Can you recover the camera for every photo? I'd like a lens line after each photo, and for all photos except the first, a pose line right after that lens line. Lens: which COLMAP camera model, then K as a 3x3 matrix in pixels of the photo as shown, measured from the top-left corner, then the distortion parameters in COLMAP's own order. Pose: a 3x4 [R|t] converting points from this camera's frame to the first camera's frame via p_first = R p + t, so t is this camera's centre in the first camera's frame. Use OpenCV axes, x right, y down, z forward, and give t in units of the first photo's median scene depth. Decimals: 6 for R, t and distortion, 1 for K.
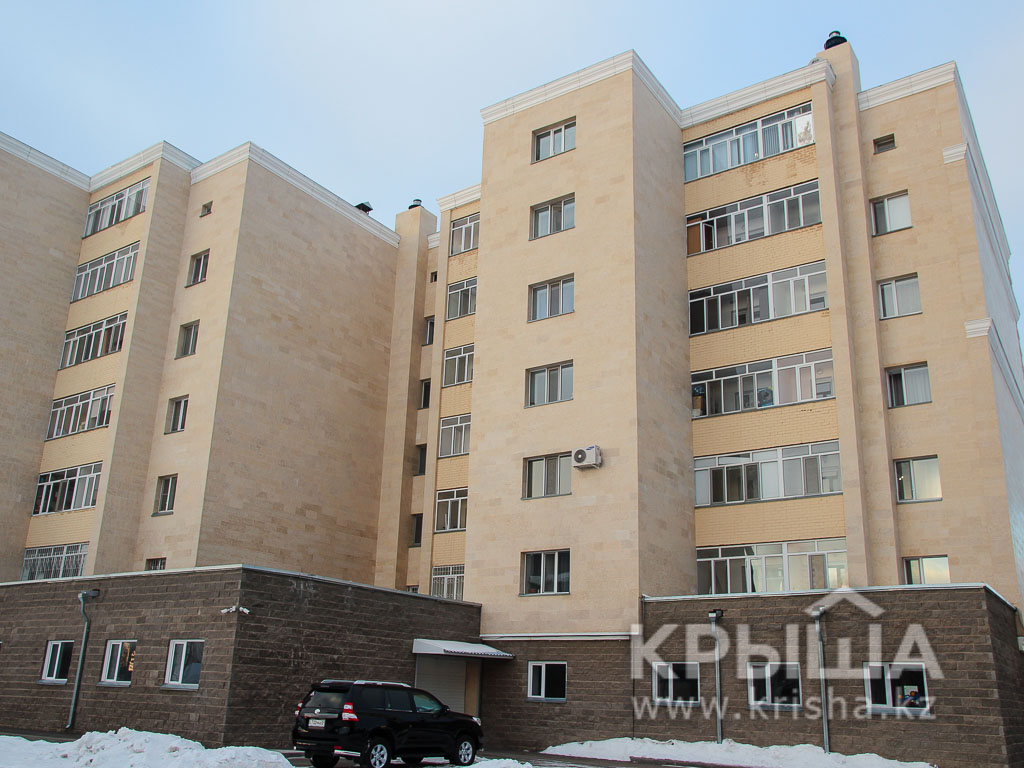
lens RADIAL K [[904.0, 0, 512.2], [0, 904.0, 414.1], [0, 0, 1]] dist [-0.066716, 0.130559]
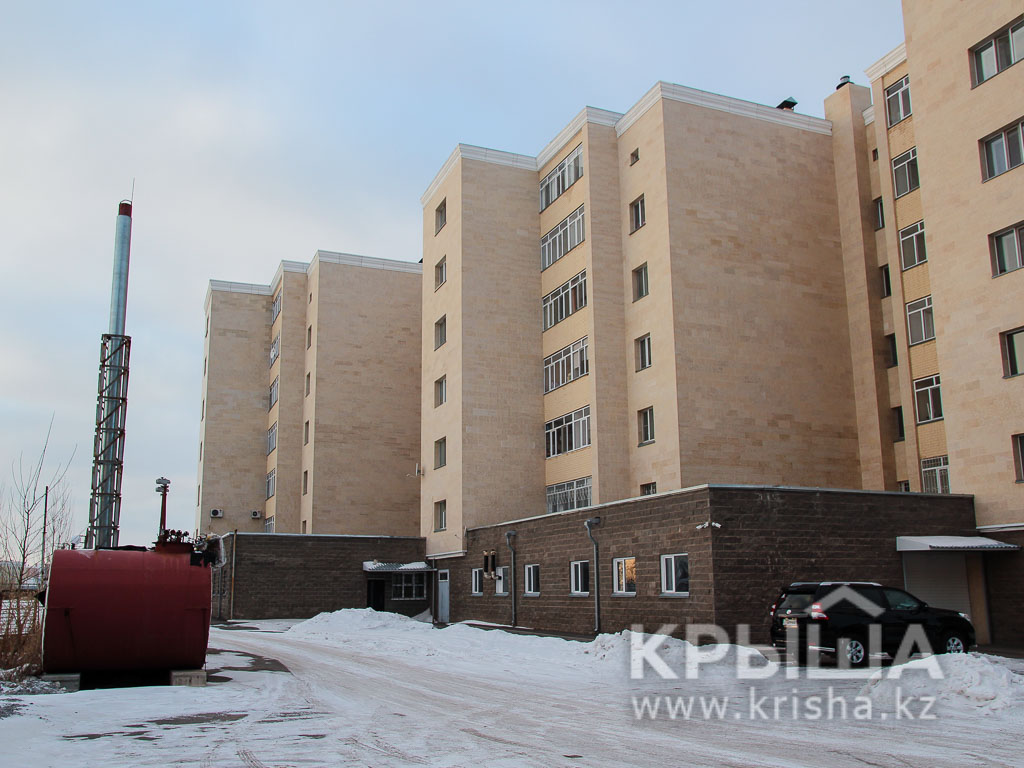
lens RADIAL K [[955.2, 0, 512.0], [0, 955.2, 384.0], [0, 0, 1]] dist [-0.065162, 0.160899]
pose [[0.834836, -0.154139, -0.528479, 0.098670], [0.197364, 0.979987, 0.025948, -0.022725], [0.513903, -0.125965, 0.848550, -0.073082]]
